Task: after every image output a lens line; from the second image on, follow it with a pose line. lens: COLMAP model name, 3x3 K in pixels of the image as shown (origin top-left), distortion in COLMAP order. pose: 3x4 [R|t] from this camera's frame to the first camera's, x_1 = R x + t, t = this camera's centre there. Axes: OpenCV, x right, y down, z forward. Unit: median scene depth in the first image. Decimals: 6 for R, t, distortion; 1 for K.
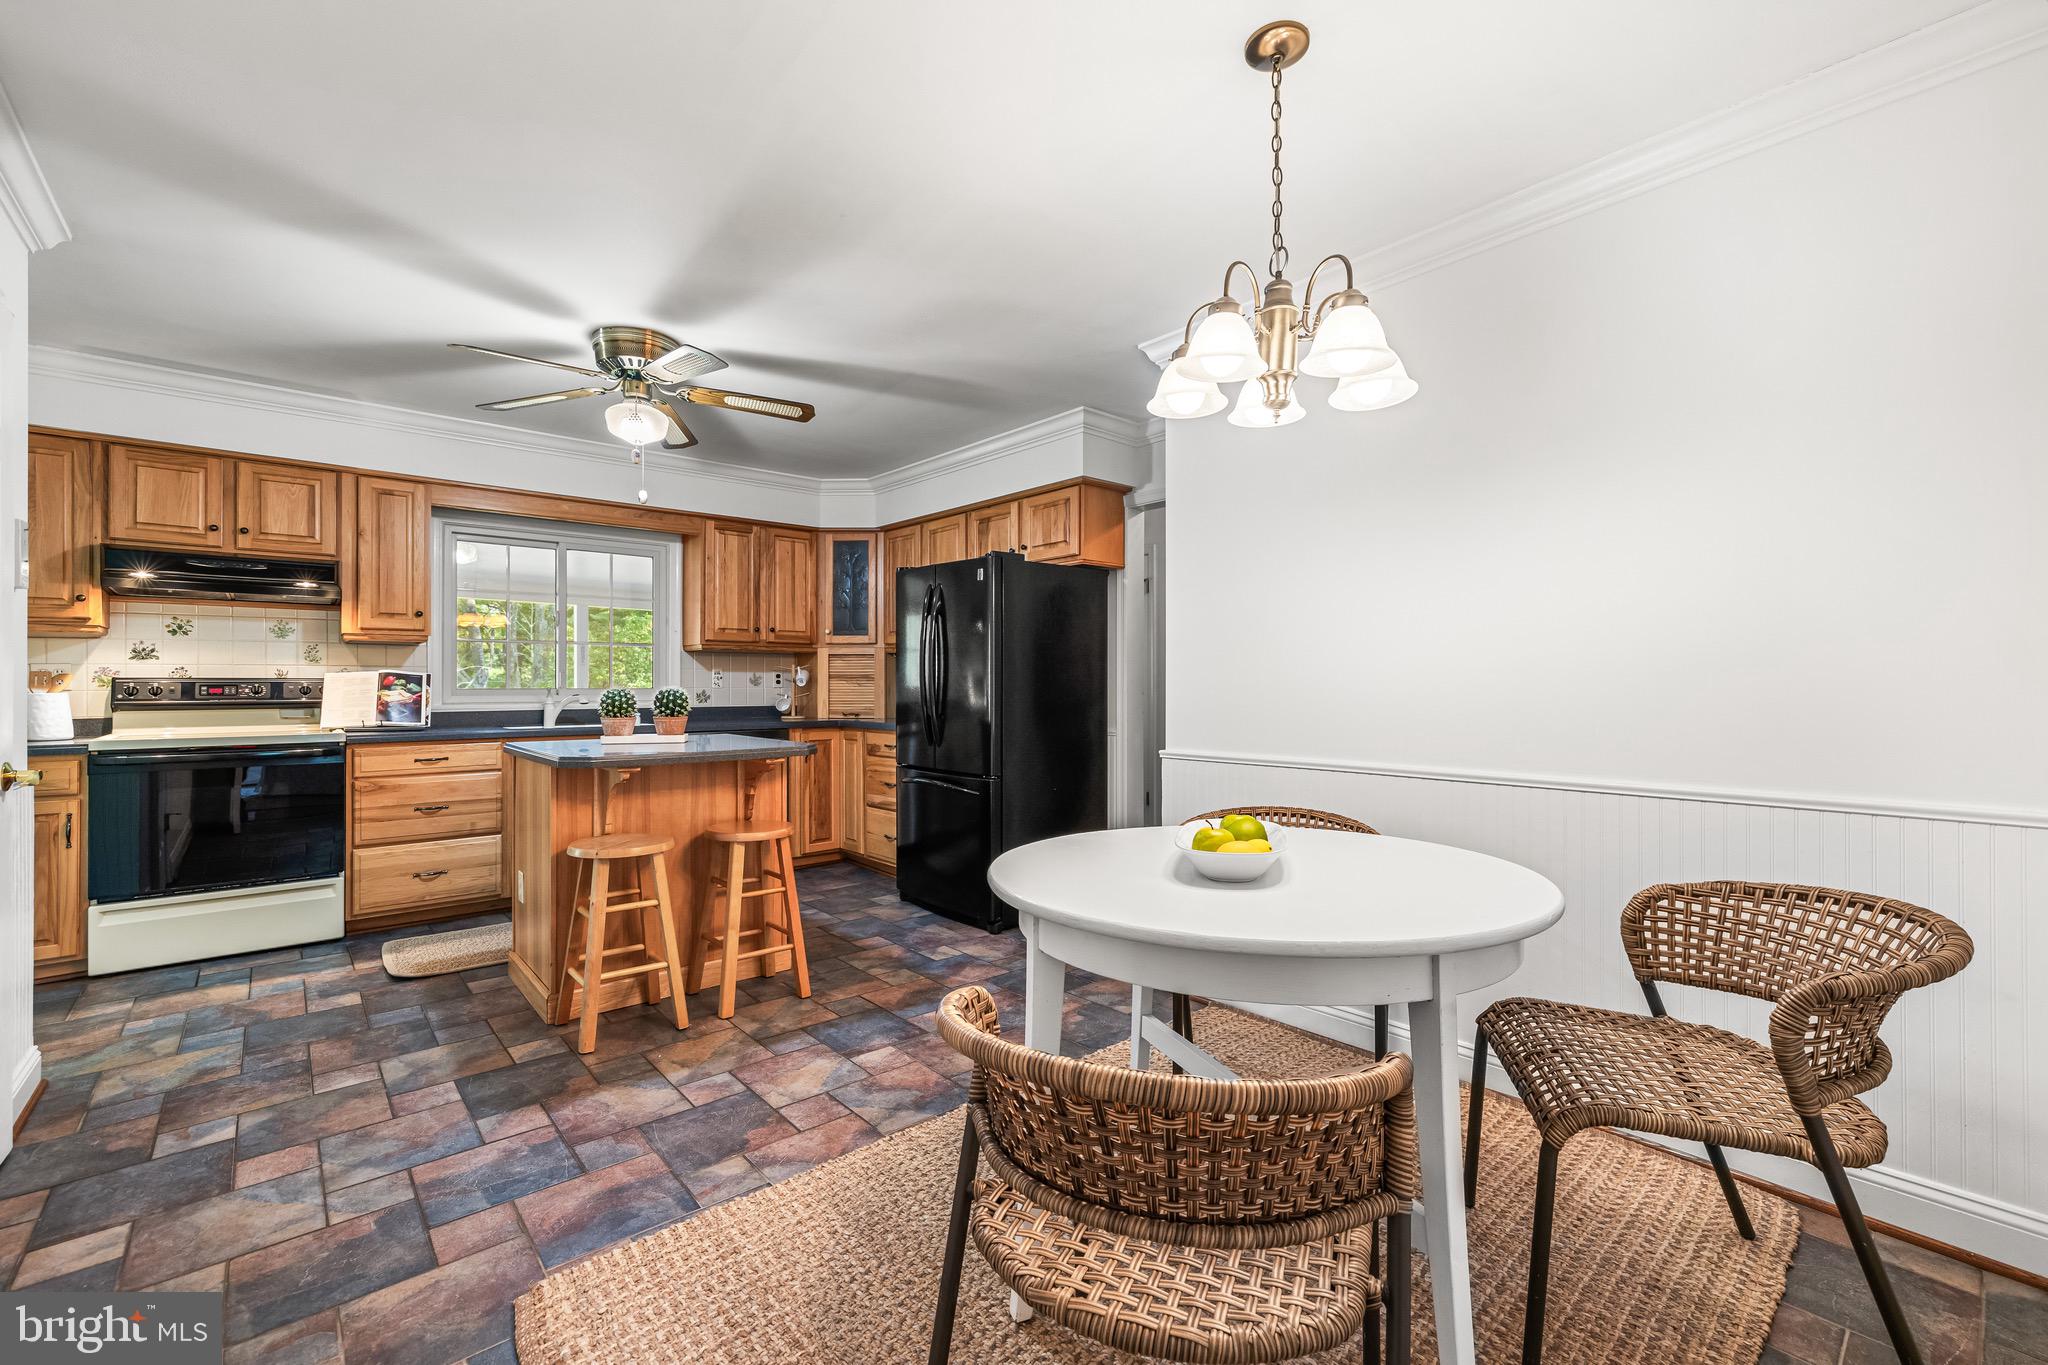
lens RADIAL K [[871.5, 0, 1025.1], [0, 871.5, 696.8], [0, 0, 1]] dist [0.003426, 0.000440]
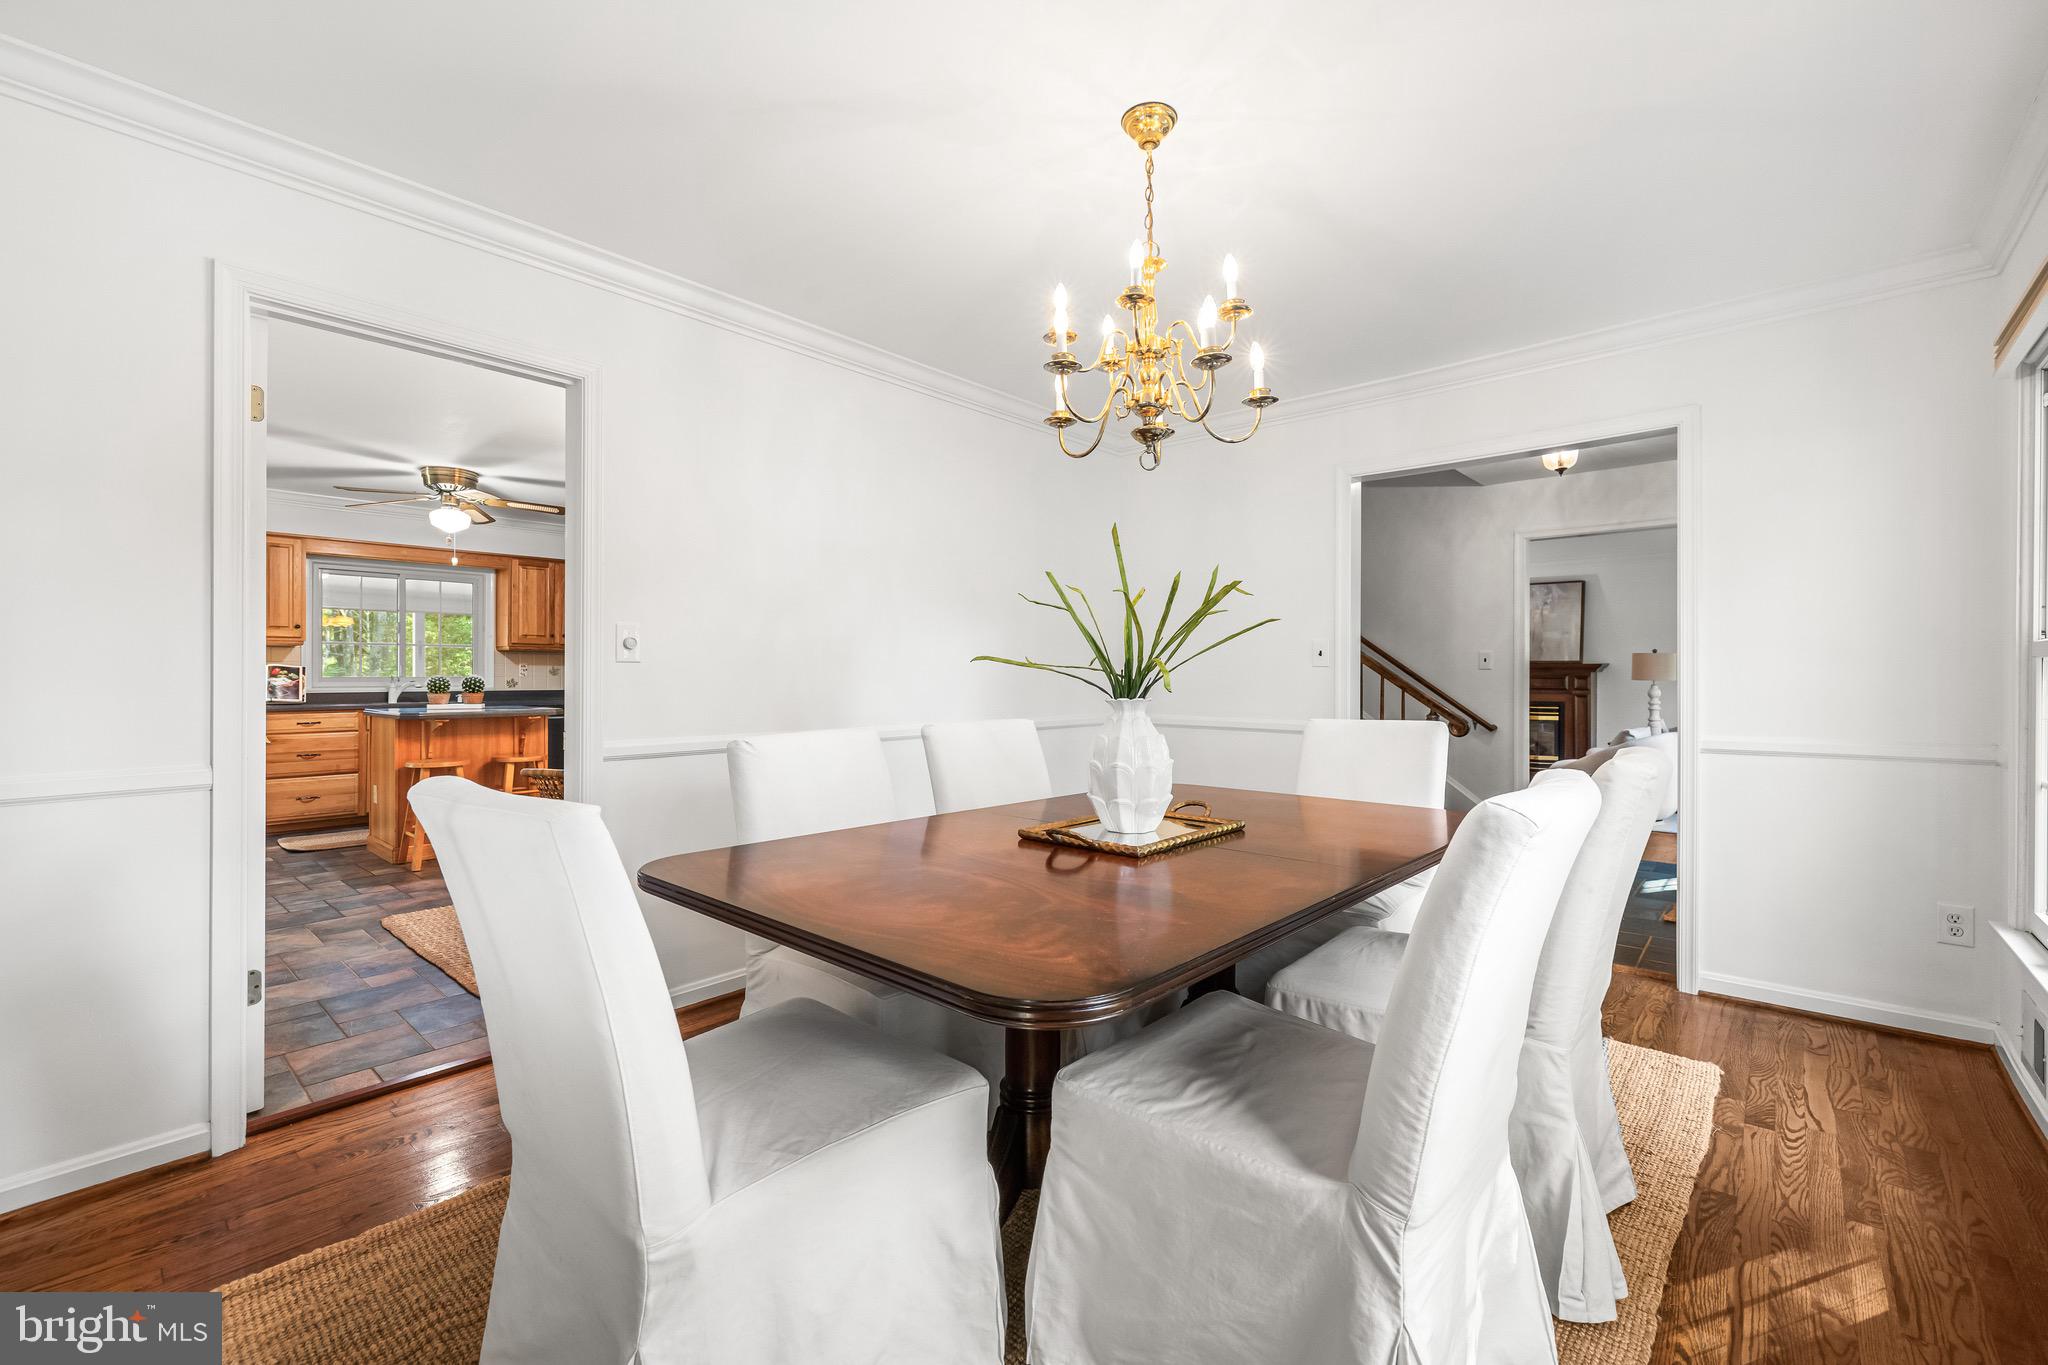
lens RADIAL K [[871.5, 0, 1031.5], [0, 871.5, 685.5], [0, 0, 1]] dist [0.003426, 0.000440]
pose [[0.990788, -0.000710, 0.135424, 0.351655], [0.001077, 0.999996, -0.002631, 0.011254], [-0.135421, 0.002753, 0.990784, -0.659330]]
